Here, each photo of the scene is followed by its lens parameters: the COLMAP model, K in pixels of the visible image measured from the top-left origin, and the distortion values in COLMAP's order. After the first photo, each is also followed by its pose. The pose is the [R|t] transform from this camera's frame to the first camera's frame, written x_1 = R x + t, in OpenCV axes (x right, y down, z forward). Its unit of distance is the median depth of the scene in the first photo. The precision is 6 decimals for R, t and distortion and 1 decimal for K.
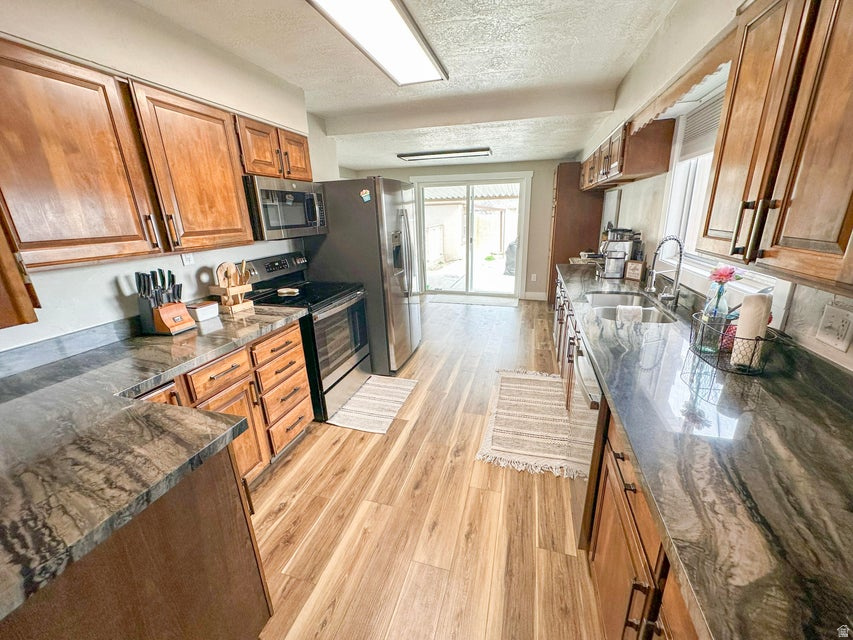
lens RADIAL K [[340.1, 0, 426.5], [0, 340.1, 320.0], [0, 0, 1]] dist [-0.001734, 0.000343]
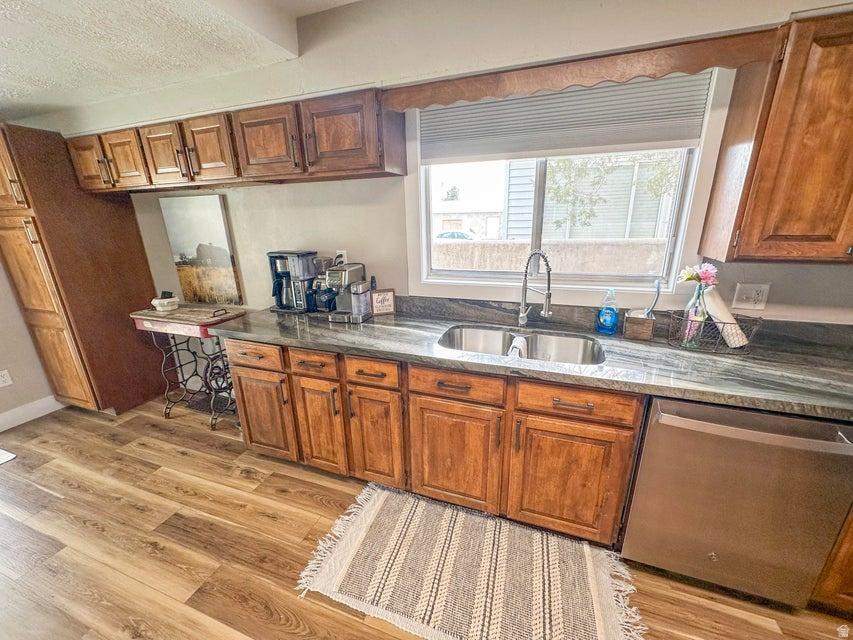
lens RADIAL K [[340.1, 0, 426.5], [0, 340.1, 320.0], [0, 0, 1]] dist [-0.001734, 0.000343]
pose [[0.059271, -0.262757, 0.963040, -0.155460], [0.317197, 0.919694, 0.231408, -0.318811], [-0.946506, 0.291757, 0.137857, 1.020916]]
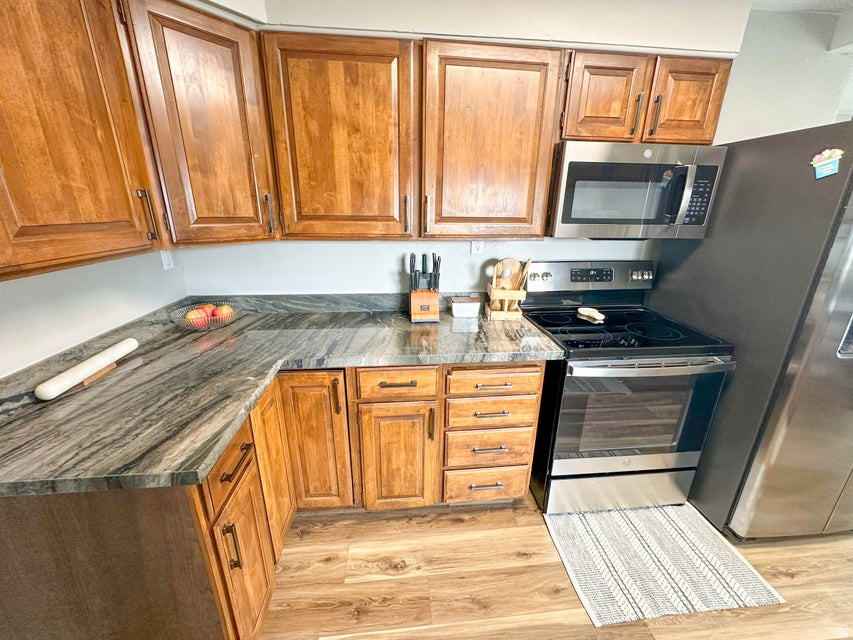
lens RADIAL K [[340.1, 0, 426.5], [0, 340.1, 320.0], [0, 0, 1]] dist [-0.001734, 0.000343]
pose [[0.372844, 0.329463, -0.867434, 0.084453], [-0.302368, 0.926954, 0.222105, -0.151561], [0.877246, 0.179474, 0.445228, 0.485974]]
